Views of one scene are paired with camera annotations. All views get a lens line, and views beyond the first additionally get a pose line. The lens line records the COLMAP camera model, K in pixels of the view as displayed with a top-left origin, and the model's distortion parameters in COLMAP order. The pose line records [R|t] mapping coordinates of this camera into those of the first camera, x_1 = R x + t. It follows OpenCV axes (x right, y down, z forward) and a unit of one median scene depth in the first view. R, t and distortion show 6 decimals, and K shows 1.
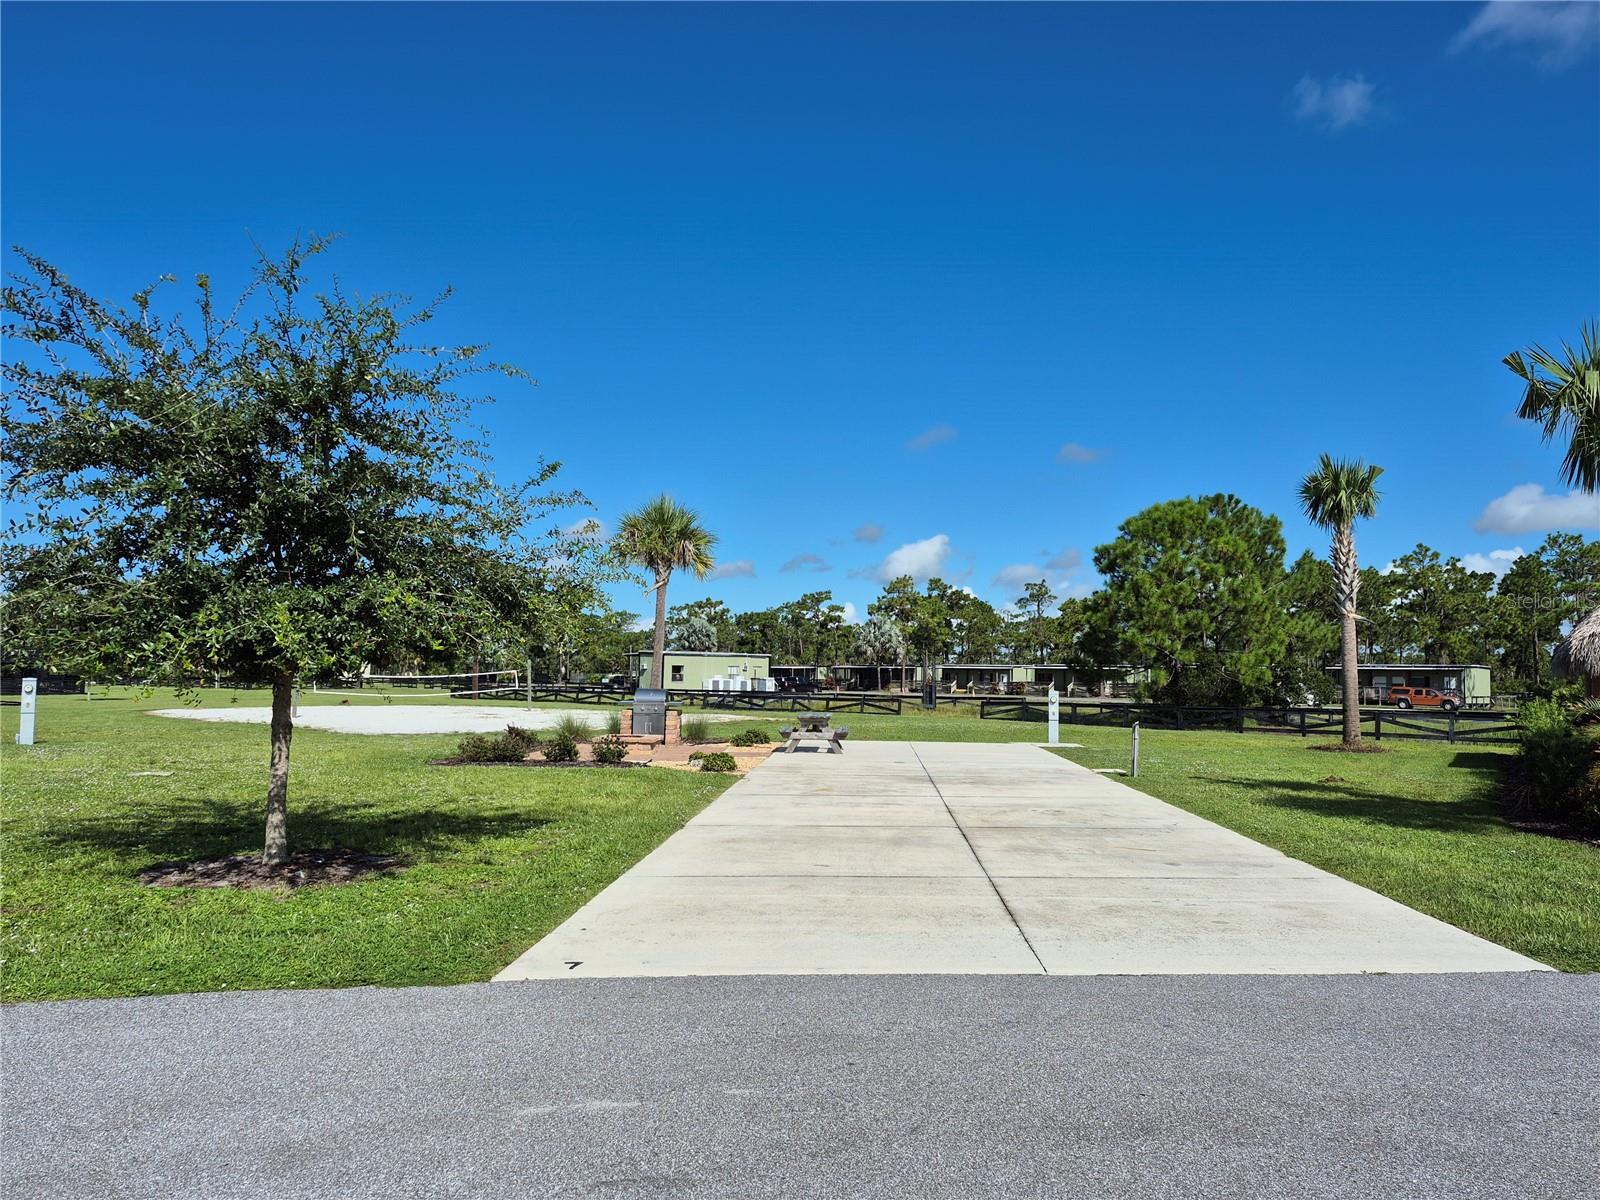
lens RADIAL K [[1091.2, 0, 805.7], [0, 1091.2, 605.8], [0, 0, 1]] dist [0.119763, -0.168024]
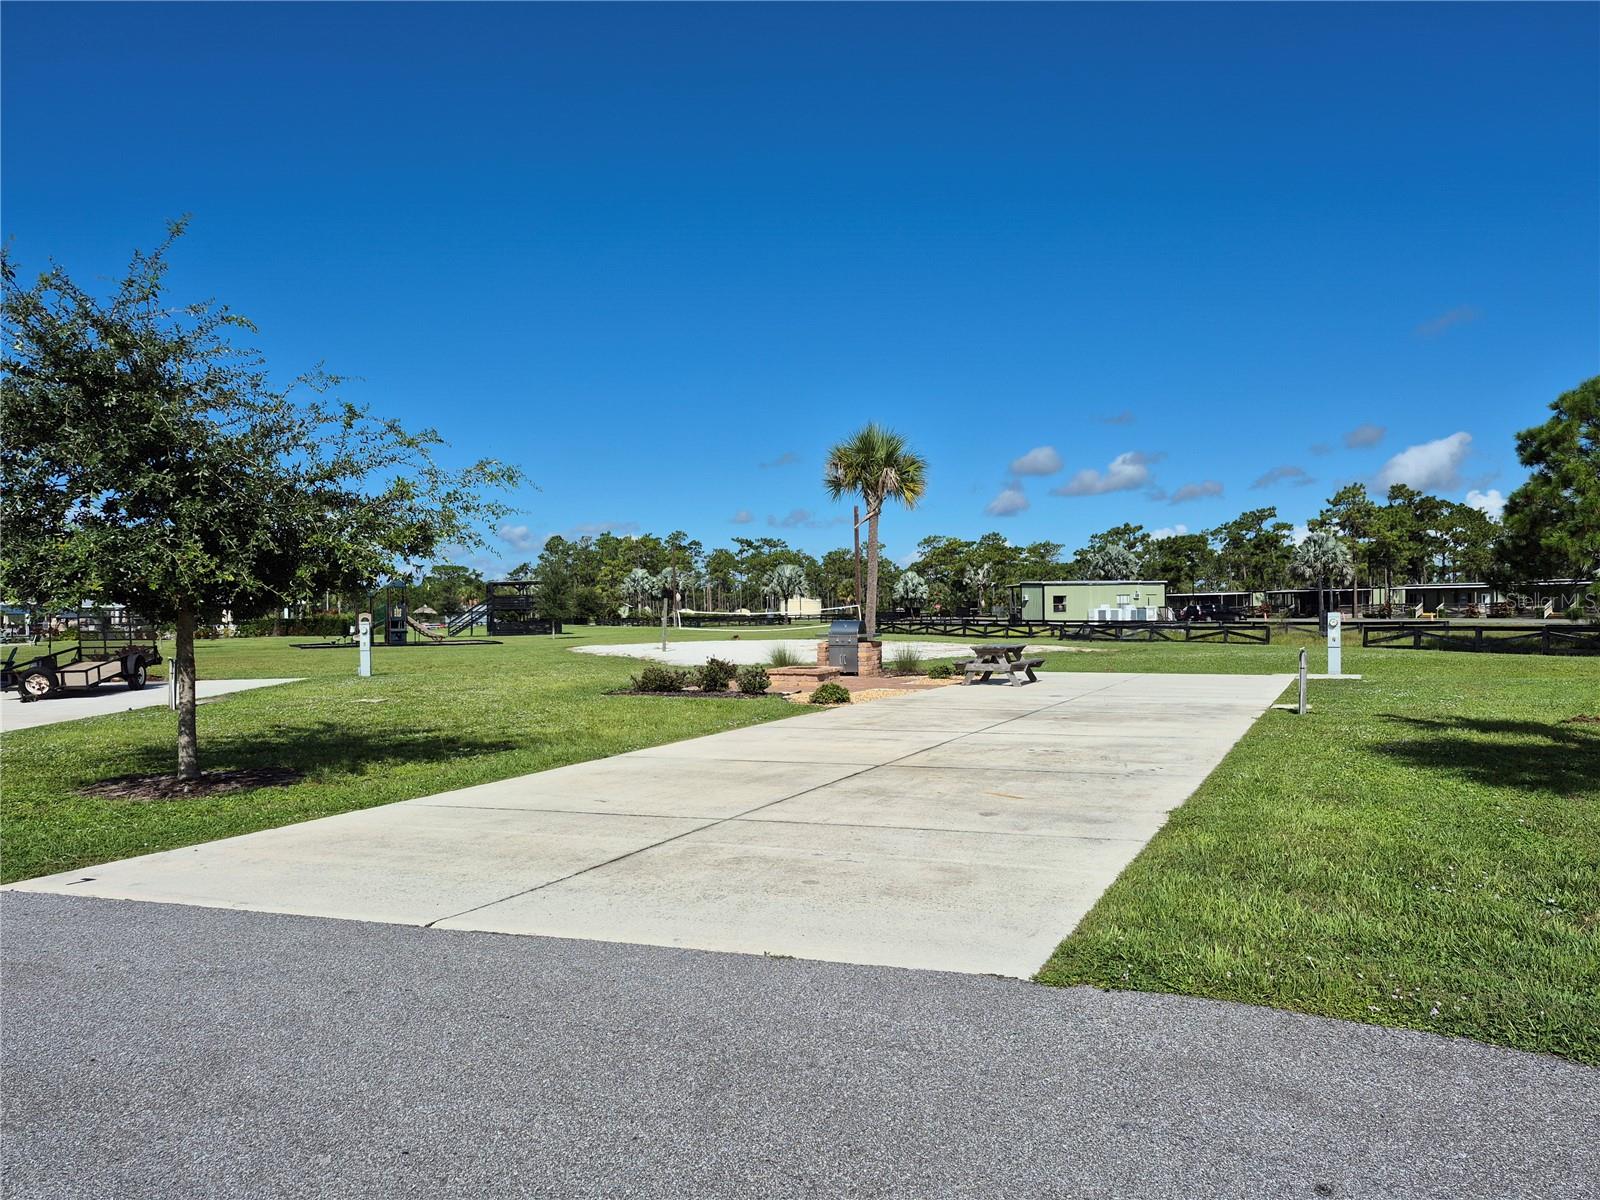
lens RADIAL K [[1091.2, 0, 805.7], [0, 1091.2, 605.8], [0, 0, 1]] dist [0.119763, -0.168024]
pose [[0.918269, -0.027627, -0.394993, 0.060148], [0.051678, 0.997392, 0.050381, 0.002952], [0.392571, -0.066676, 0.917302, 0.021452]]
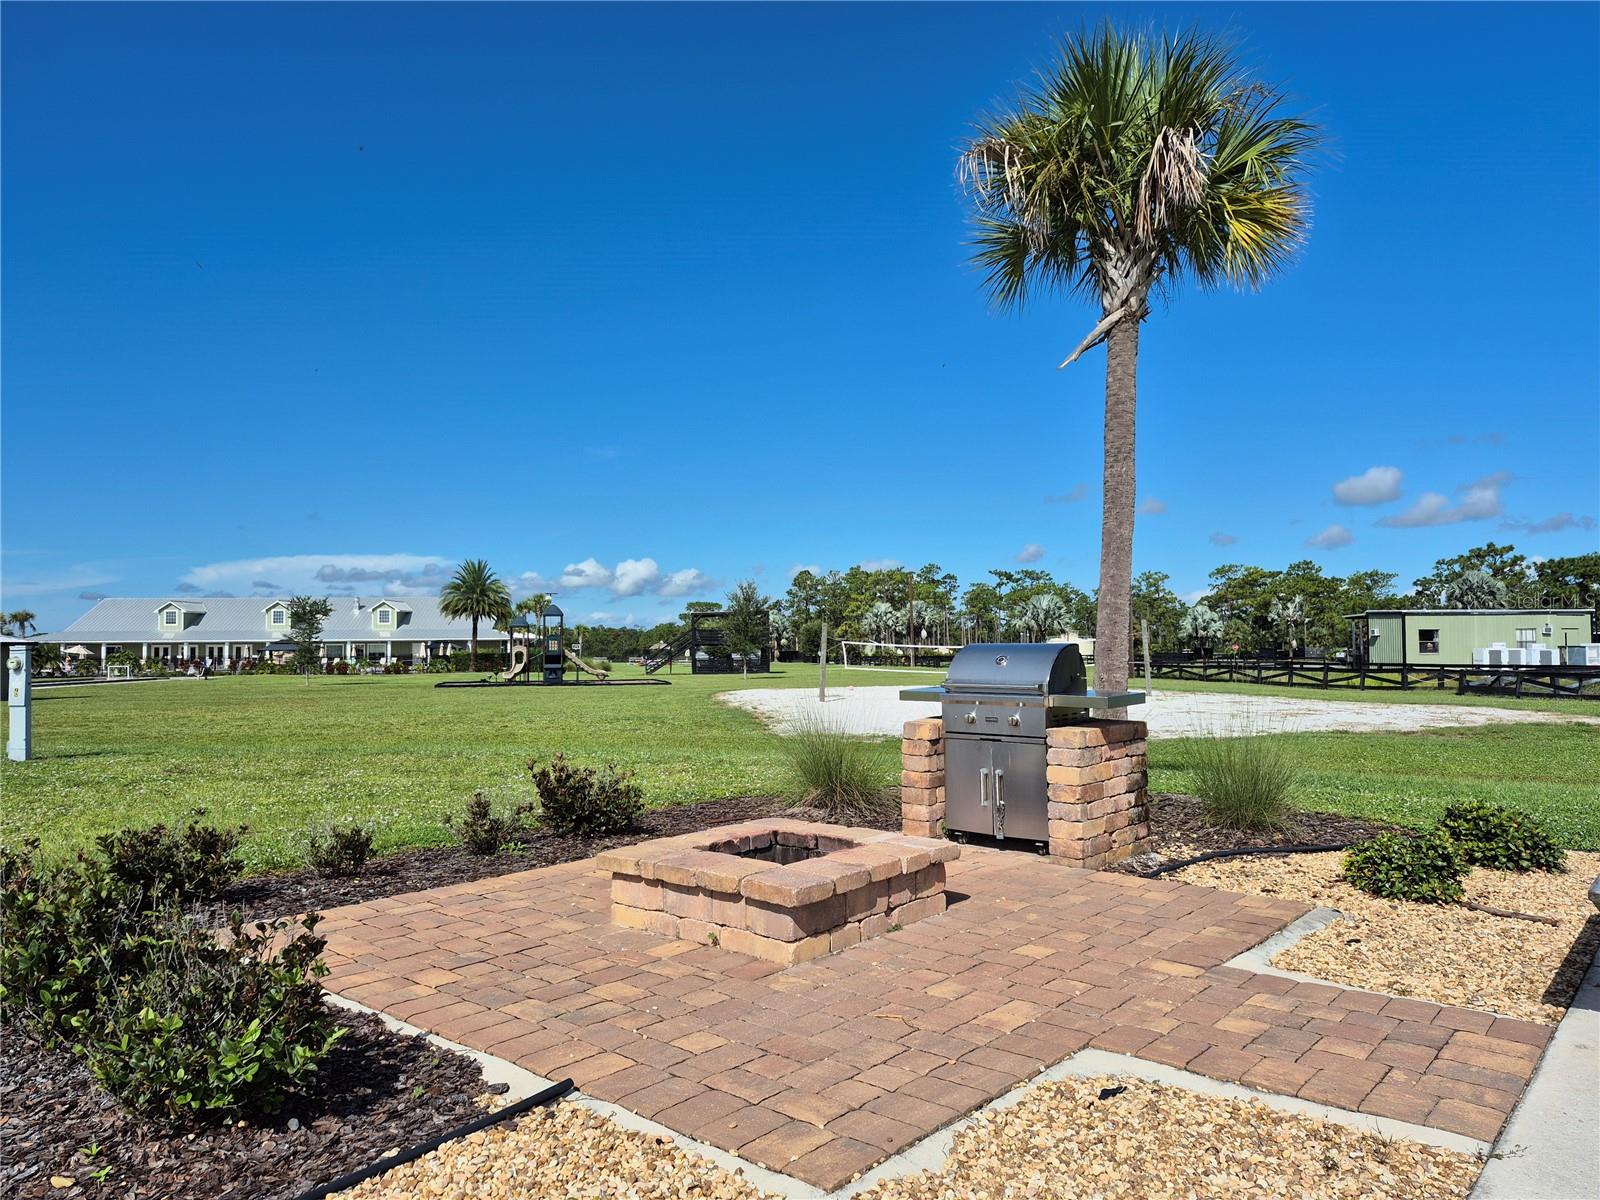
lens RADIAL K [[1091.2, 0, 805.7], [0, 1091.2, 605.8], [0, 0, 1]] dist [0.119763, -0.168024]
pose [[0.794985, -0.044183, -0.605017, -0.004274], [0.055791, 0.998442, 0.000394, 0.017615], [0.604058, -0.034068, 0.796212, 0.208551]]
